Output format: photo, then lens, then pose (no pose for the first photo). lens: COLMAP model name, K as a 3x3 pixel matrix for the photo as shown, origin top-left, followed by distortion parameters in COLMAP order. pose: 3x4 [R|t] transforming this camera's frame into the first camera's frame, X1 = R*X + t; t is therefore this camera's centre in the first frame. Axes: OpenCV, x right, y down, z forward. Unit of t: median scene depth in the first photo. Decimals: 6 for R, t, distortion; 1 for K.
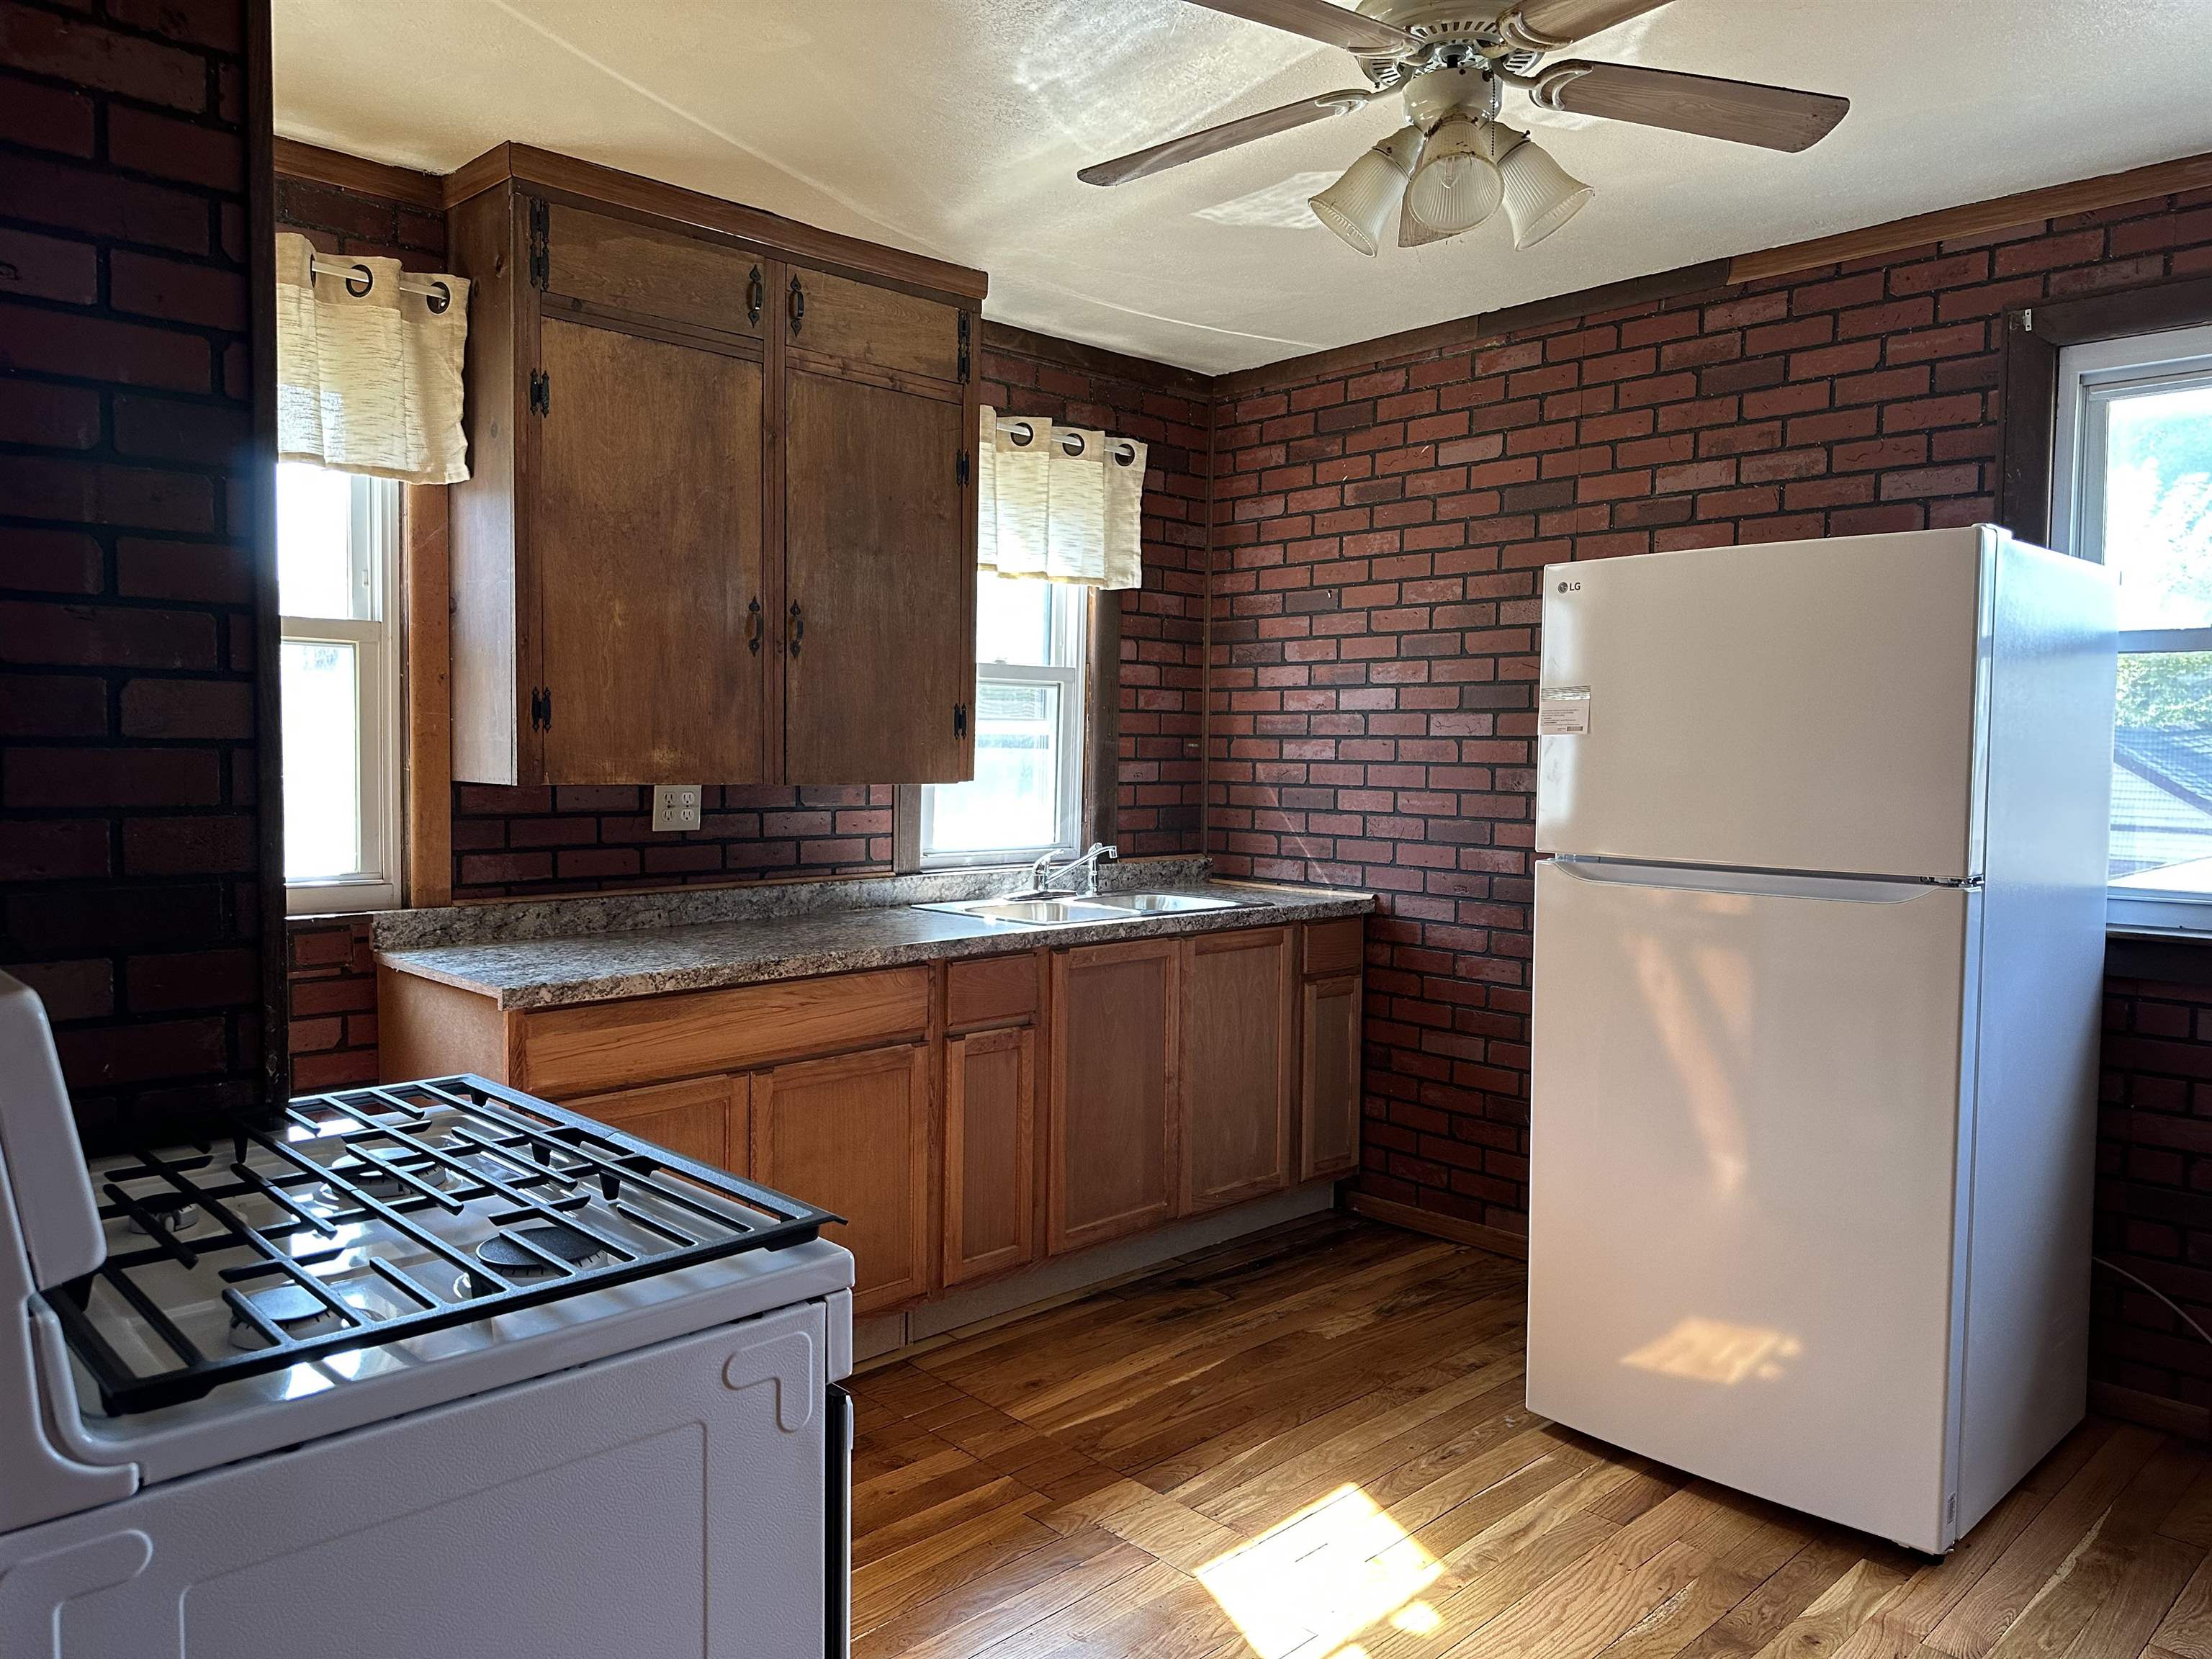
lens RADIAL K [[1557.4, 0, 1103.6], [0, 1557.4, 831.5], [0, 0, 1]] dist [0.054688, -0.051945]
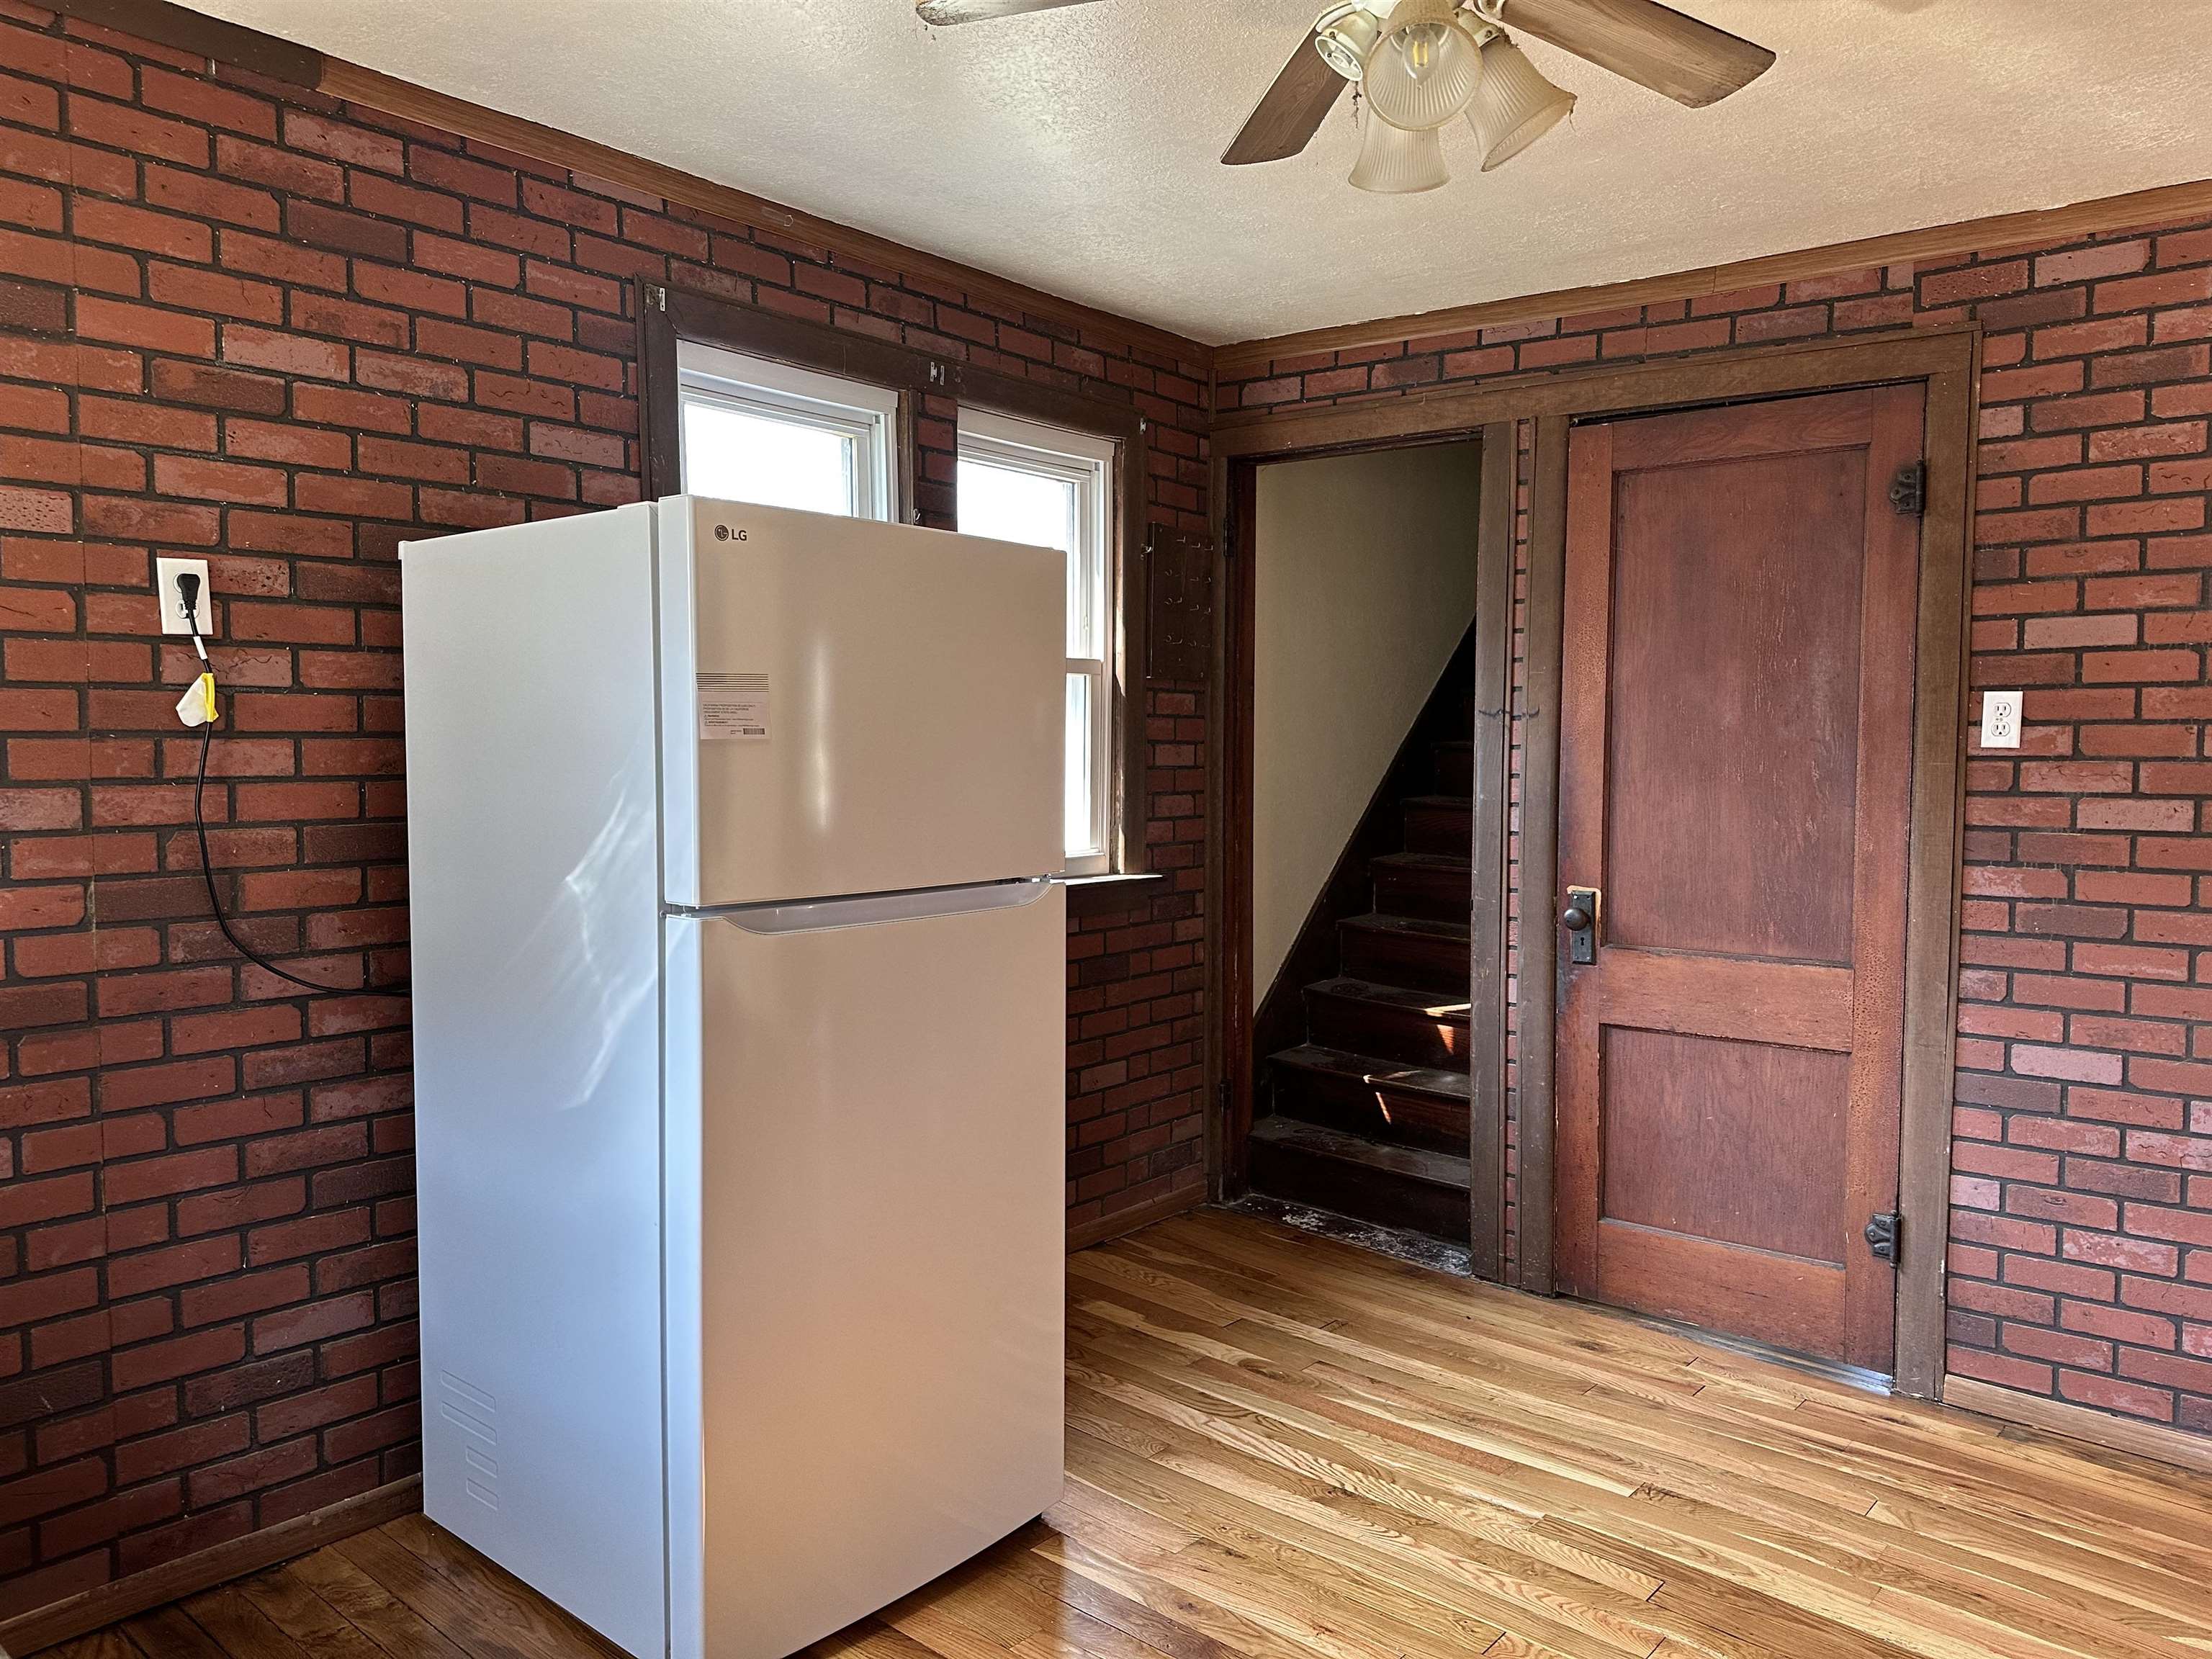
lens RADIAL K [[1557.4, 0, 1106.6], [0, 1557.4, 824.5], [0, 0, 1]] dist [0.054688, -0.051945]
pose [[-0.083266, -0.065289, 0.994386, -0.755968], [0.050144, 0.996313, 0.069615, -0.111862], [-0.995265, 0.055659, -0.079686, 1.543787]]
